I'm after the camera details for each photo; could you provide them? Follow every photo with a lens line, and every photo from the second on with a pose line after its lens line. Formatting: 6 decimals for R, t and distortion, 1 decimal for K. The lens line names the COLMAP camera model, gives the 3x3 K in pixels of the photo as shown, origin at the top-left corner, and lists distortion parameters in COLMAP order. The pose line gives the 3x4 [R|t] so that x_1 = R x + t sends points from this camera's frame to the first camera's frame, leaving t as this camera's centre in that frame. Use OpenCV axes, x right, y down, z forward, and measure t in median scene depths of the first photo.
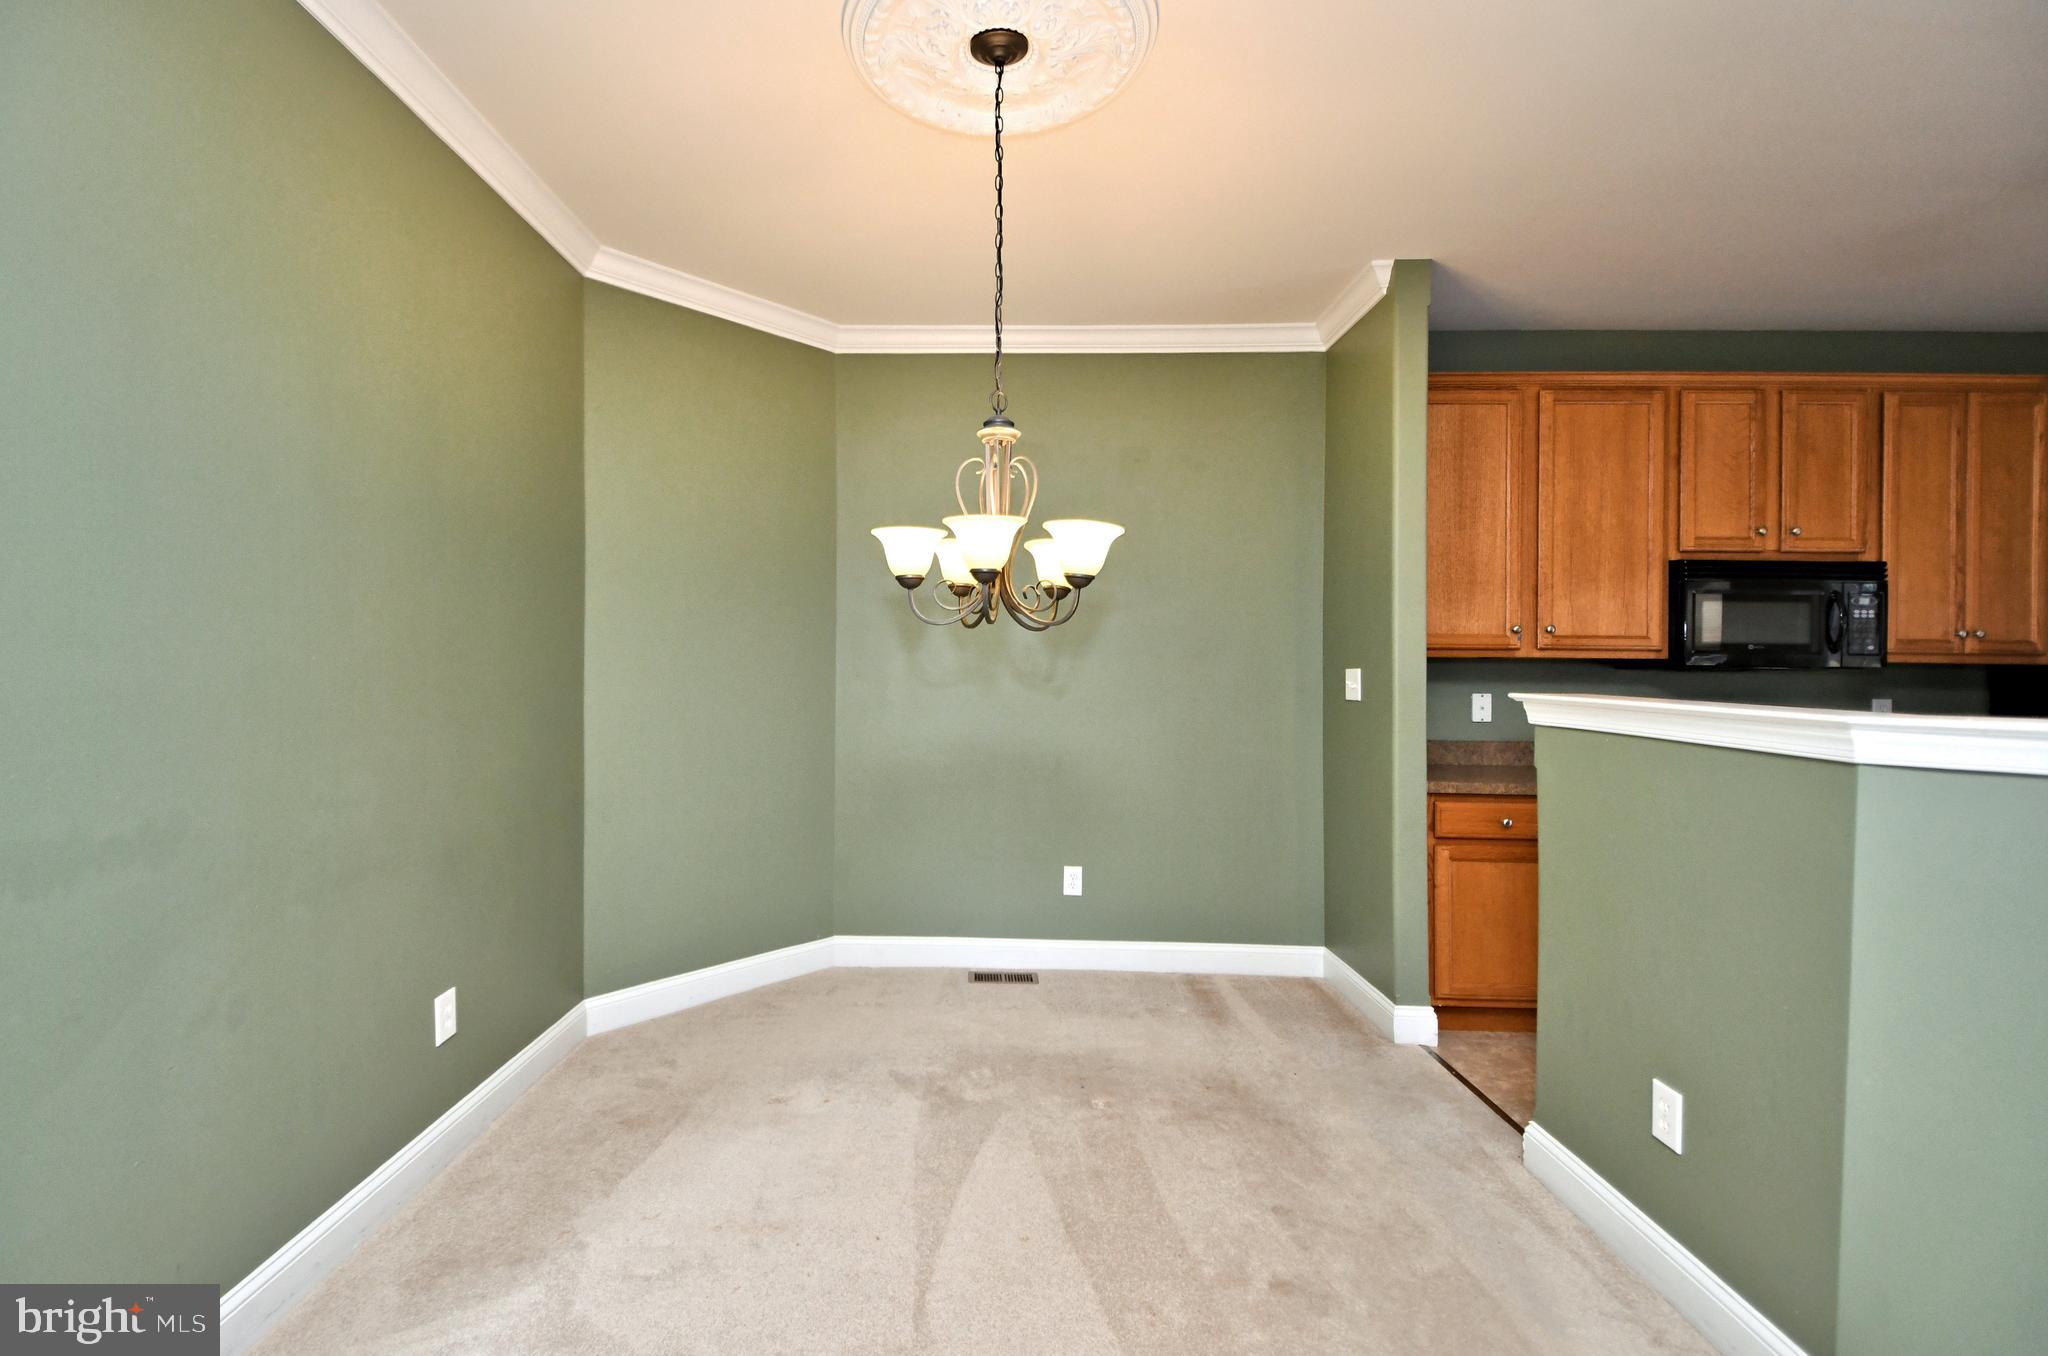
lens RADIAL K [[897.3, 0, 966.2], [0, 897.3, 683.5], [0, 0, 1]] dist [0.001334, -0.008237]
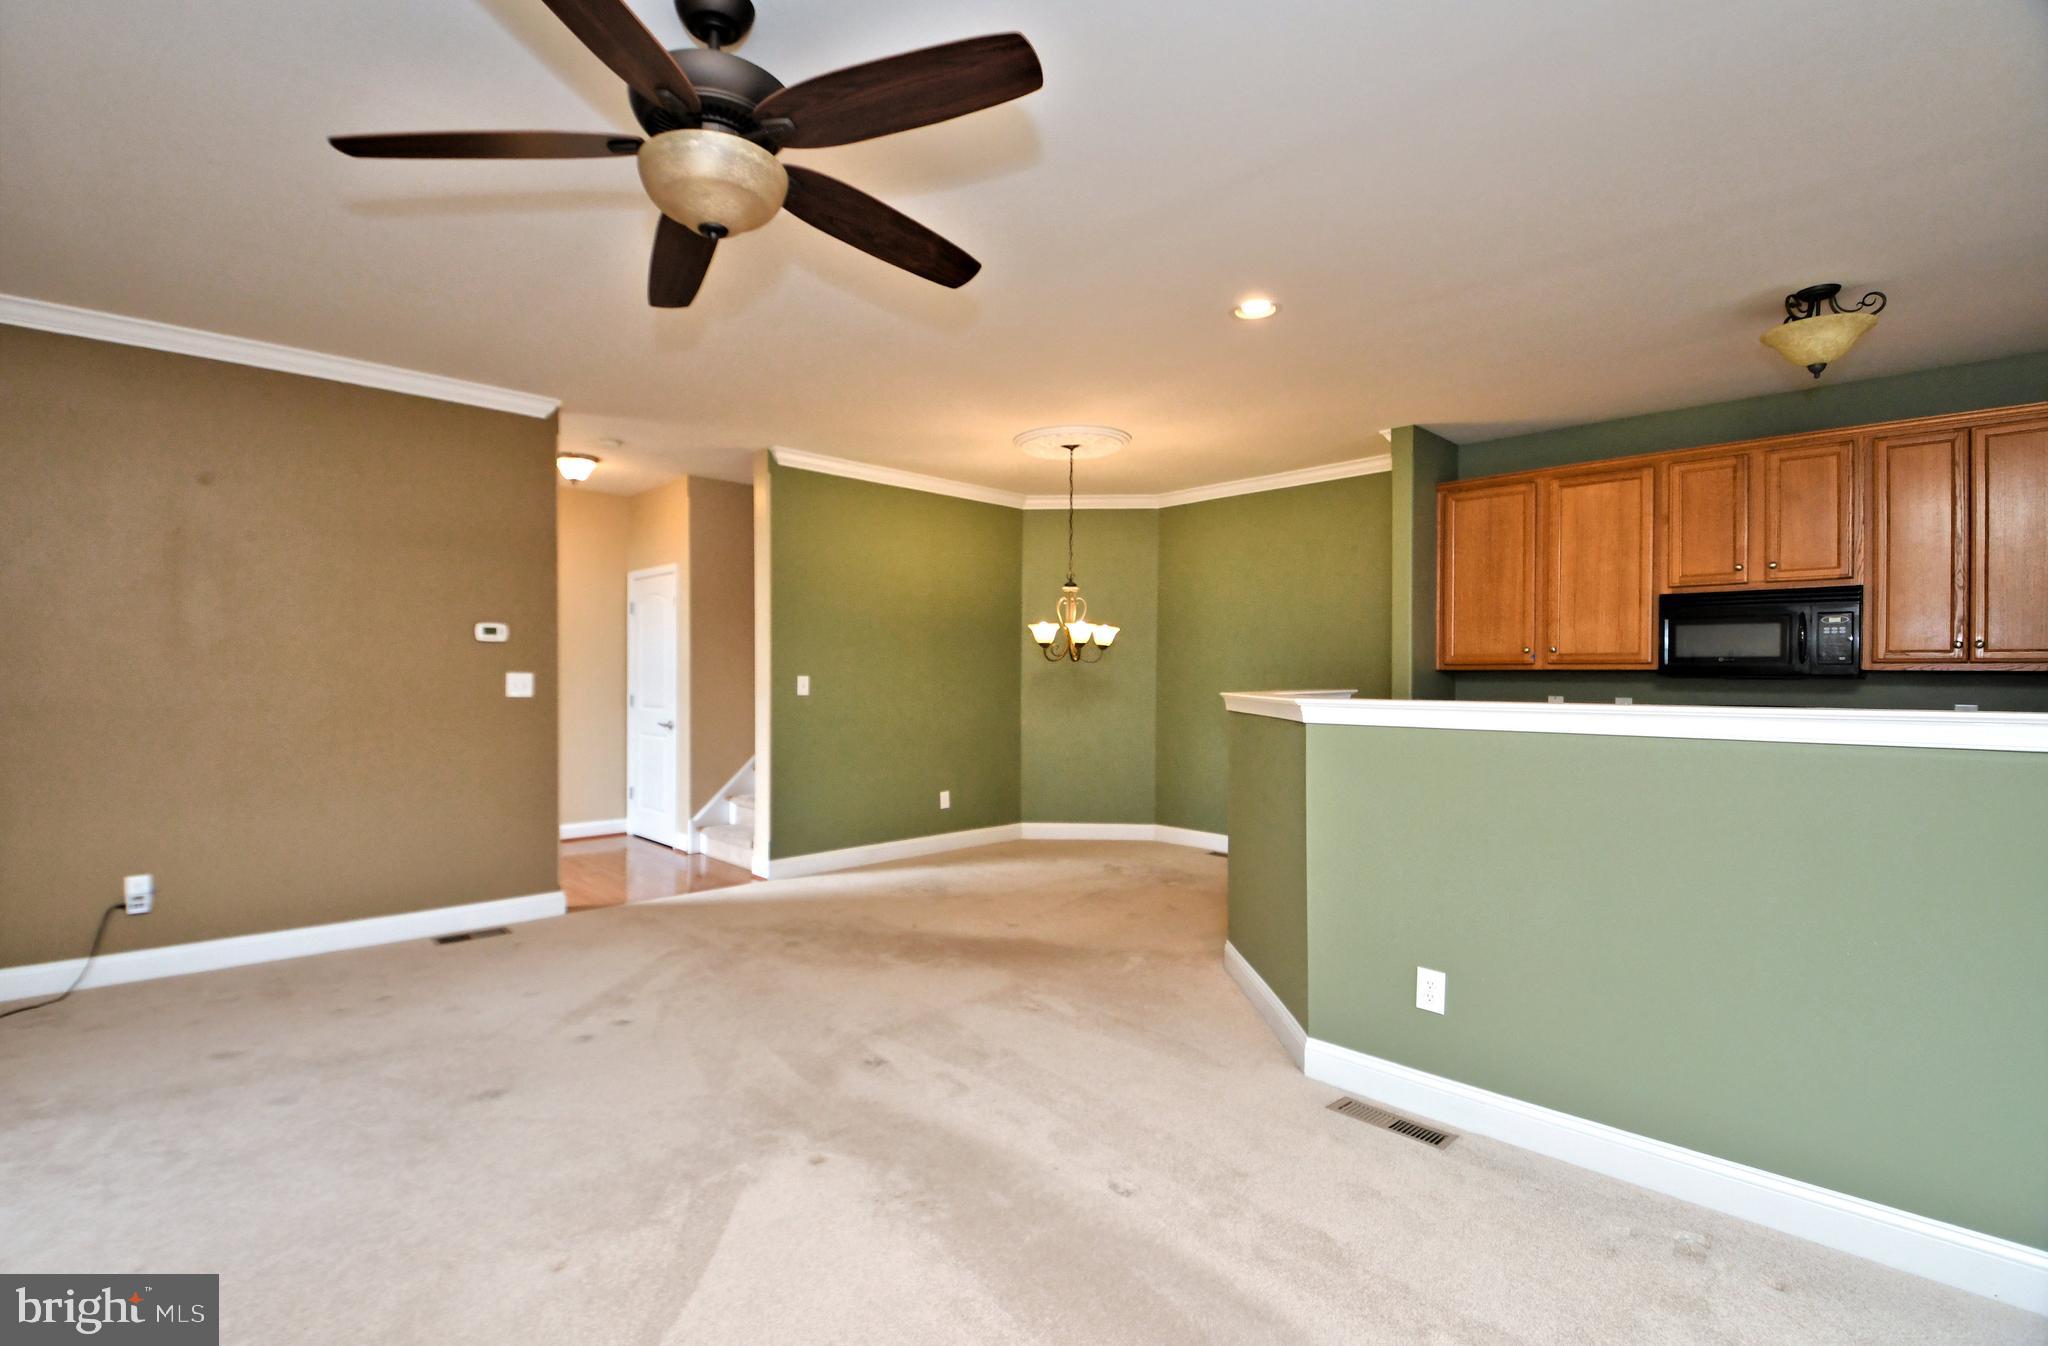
lens RADIAL K [[897.3, 0, 982.3], [0, 897.3, 674.3], [0, 0, 1]] dist [0.001334, -0.008237]
pose [[0.719085, -0.003742, -0.694912, 1.033196], [-0.015176, 0.999662, -0.021088, 0.020782], [0.694757, 0.025710, 0.718785, -0.630592]]
